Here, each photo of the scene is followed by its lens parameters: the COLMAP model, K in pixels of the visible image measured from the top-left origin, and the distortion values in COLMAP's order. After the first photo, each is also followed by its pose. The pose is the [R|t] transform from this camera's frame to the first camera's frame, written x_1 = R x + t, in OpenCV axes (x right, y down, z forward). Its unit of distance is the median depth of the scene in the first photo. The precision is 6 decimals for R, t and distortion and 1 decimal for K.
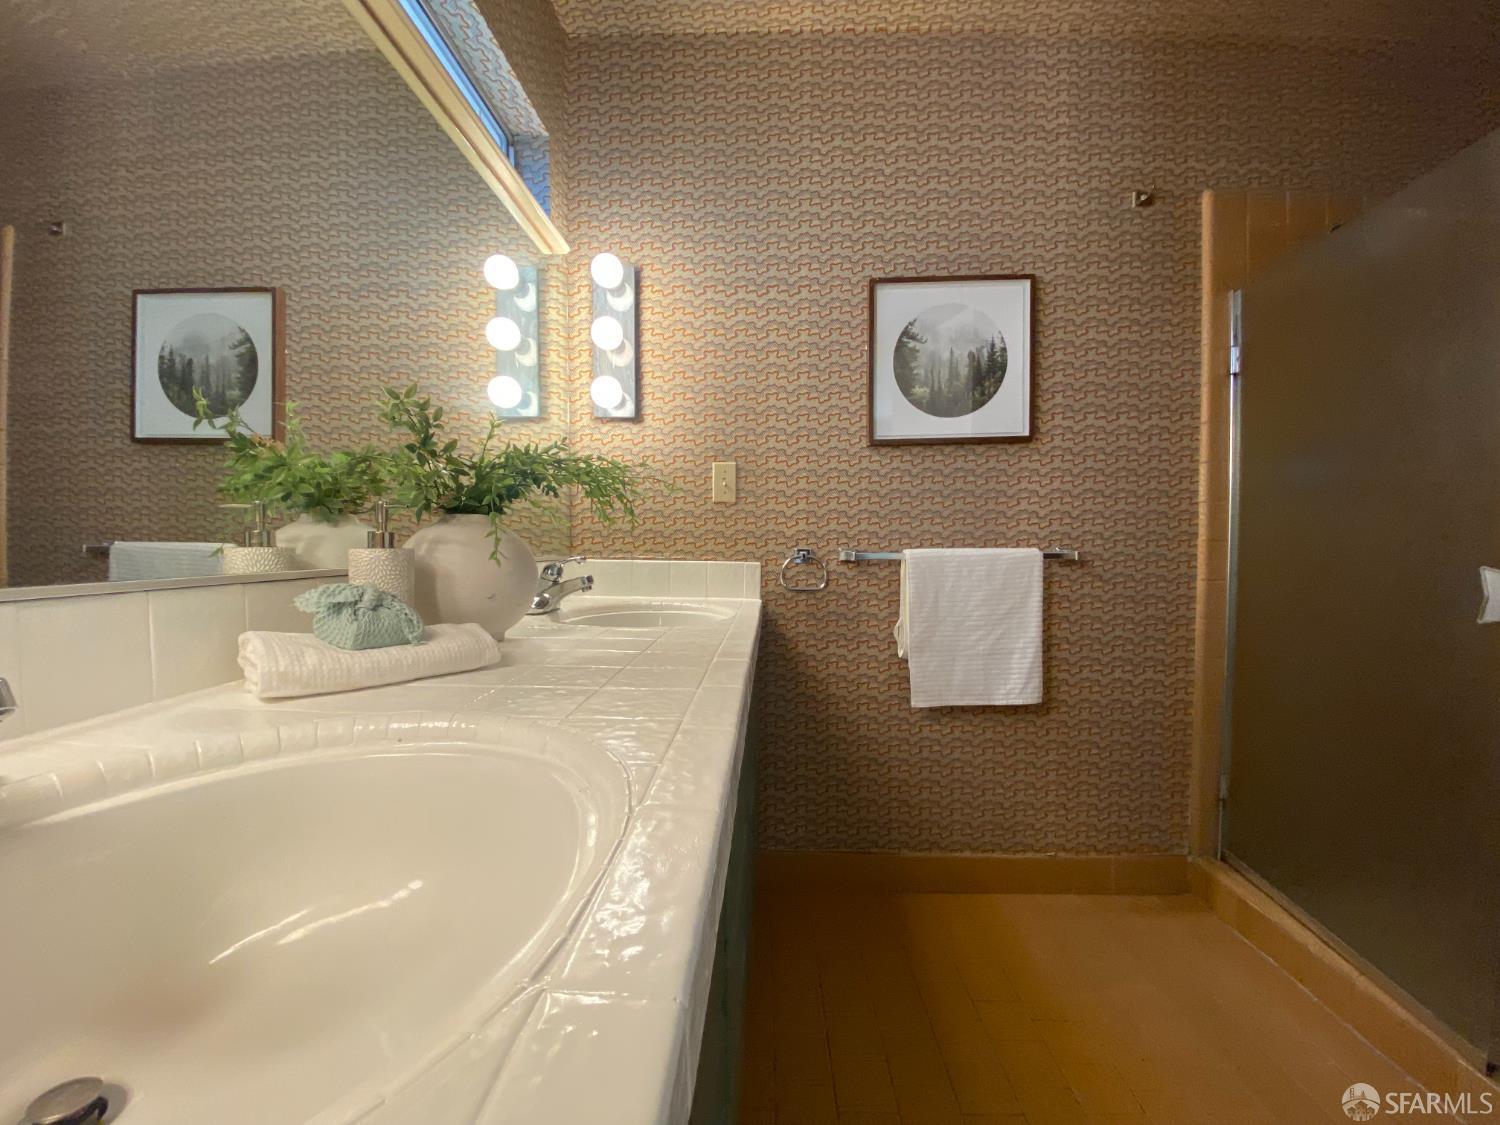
lens RADIAL K [[600.1, 0, 754.1], [0, 600.1, 568.7], [0, 0, 1]] dist [0.013428, -0.035308]
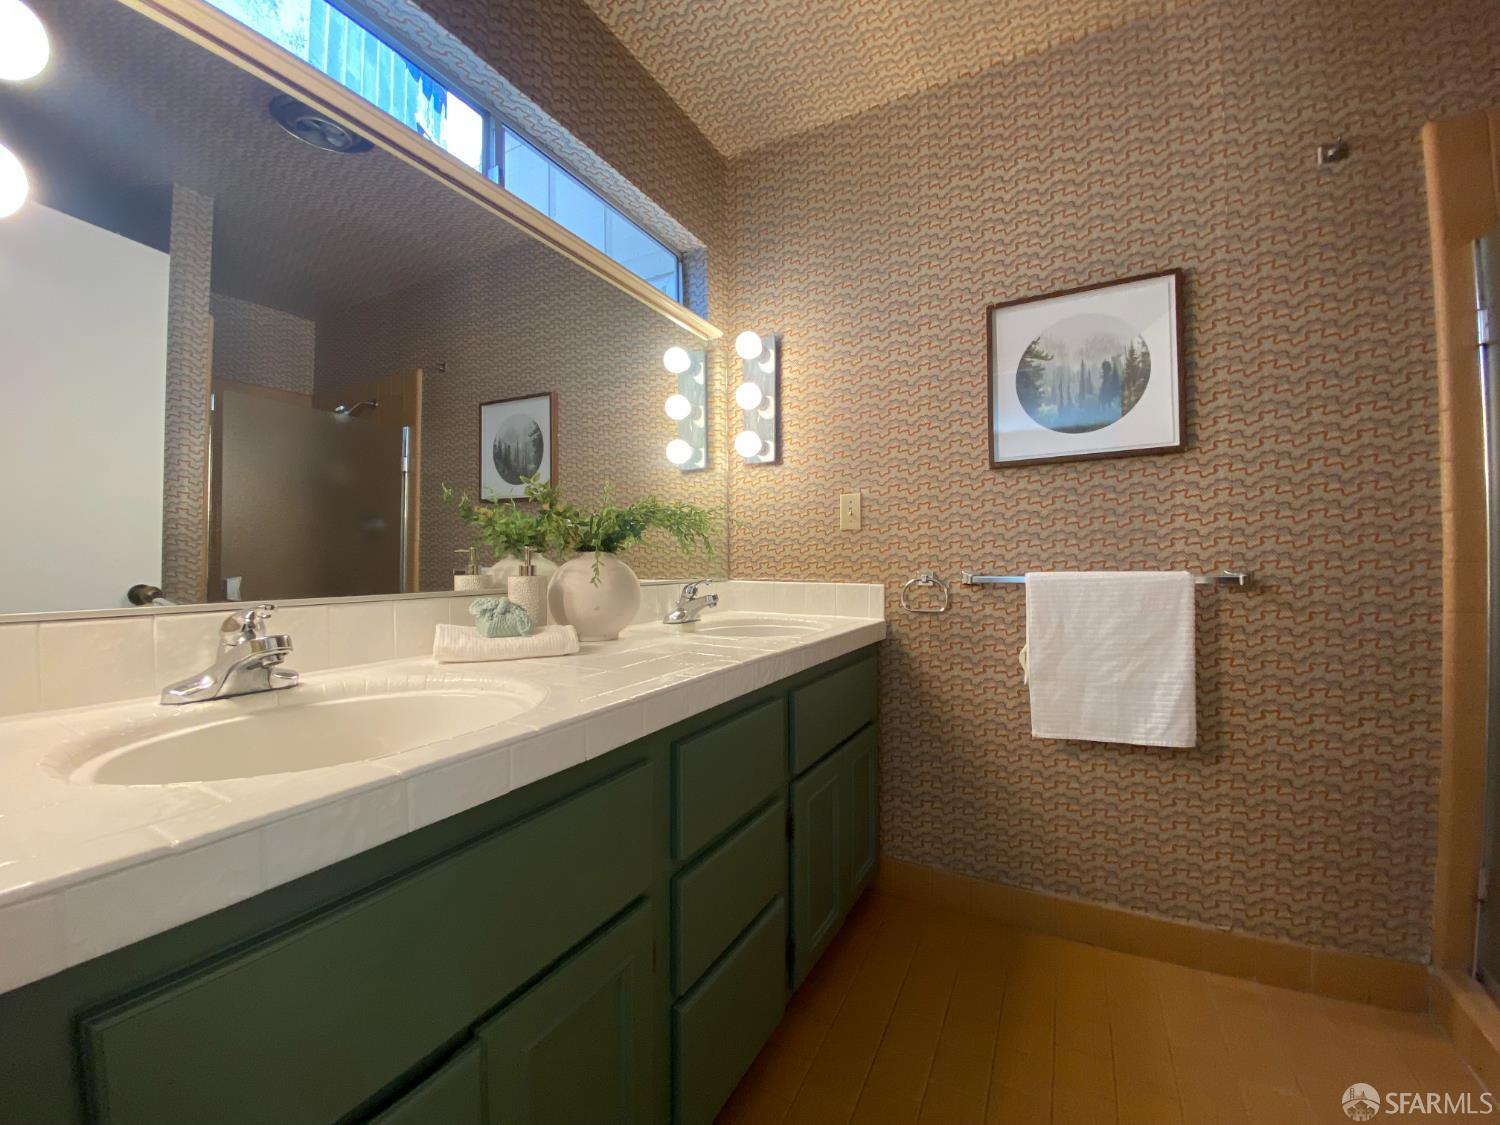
lens RADIAL K [[597.3, 0, 749.0], [0, 597.3, 568.4], [0, 0, 1]] dist [-0.029753, -0.007113]
pose [[0.887878, -0.003307, -0.460067, 0.288069], [-0.010425, 0.999573, -0.027304, -0.007986], [0.459961, 0.029039, 0.887464, -0.057909]]
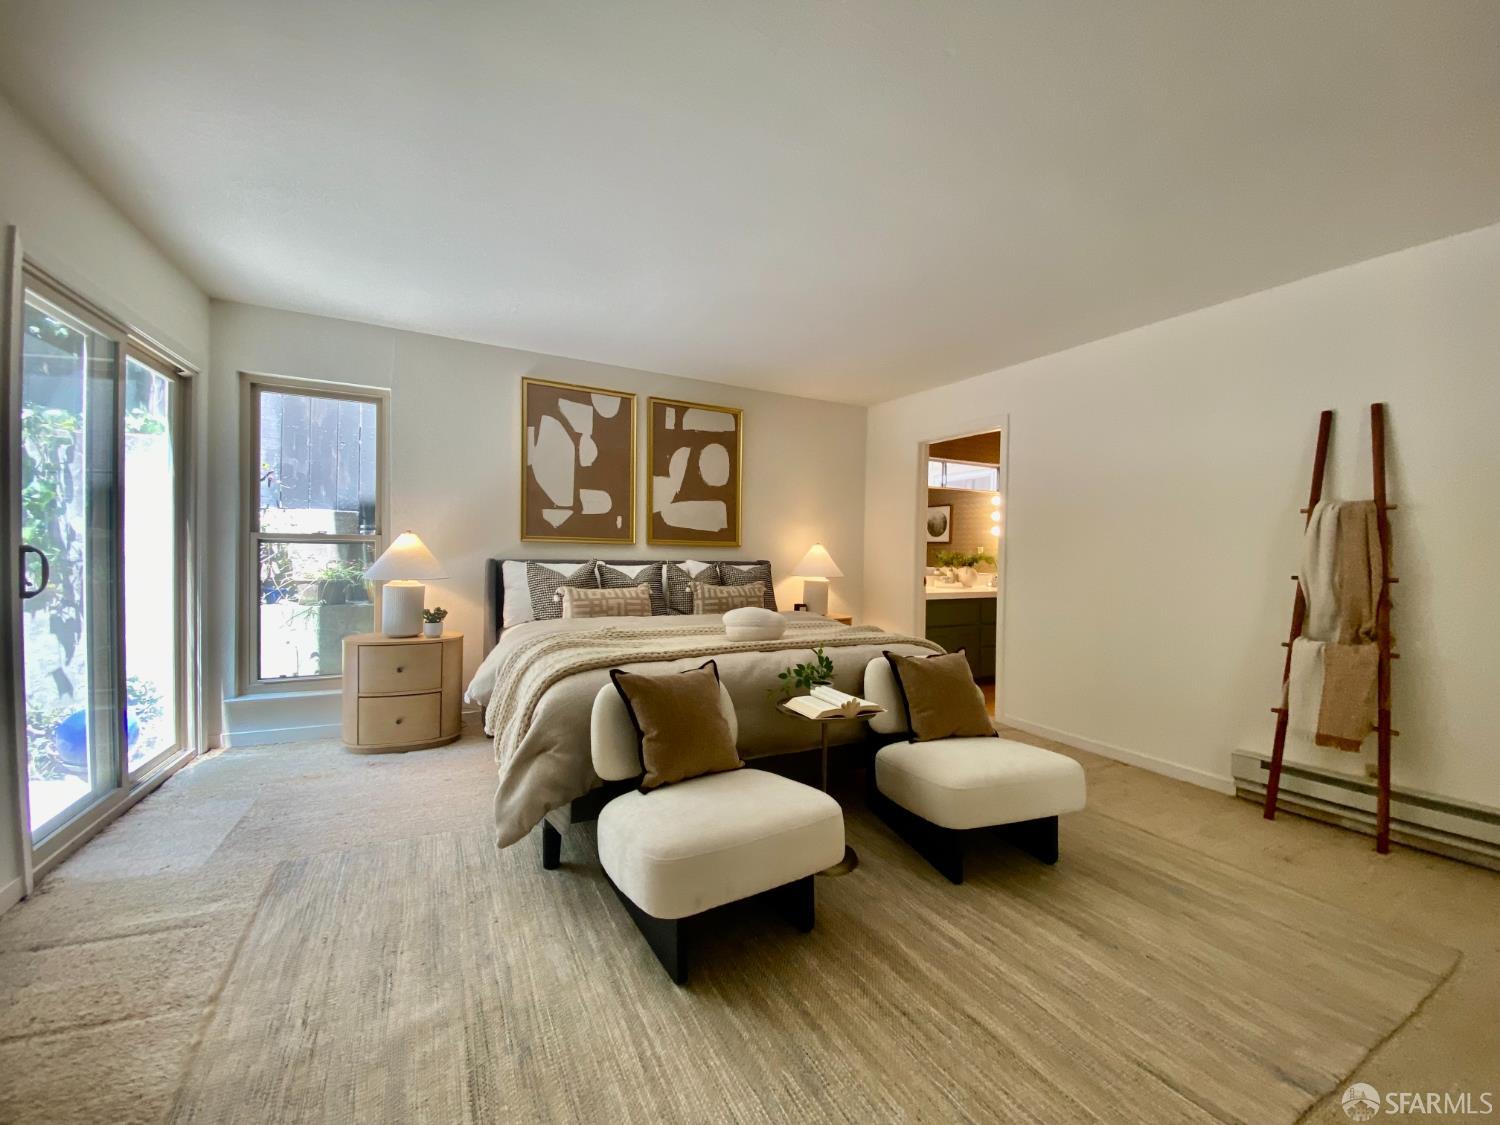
lens RADIAL K [[600.1, 0, 754.1], [0, 600.1, 568.7], [0, 0, 1]] dist [0.013428, -0.035308]
pose [[0.490318, 0.025017, -0.871184, 2.094014], [-0.048199, 0.998837, 0.001555, 0.016560], [0.870210, 0.041228, 0.490954, -2.141561]]
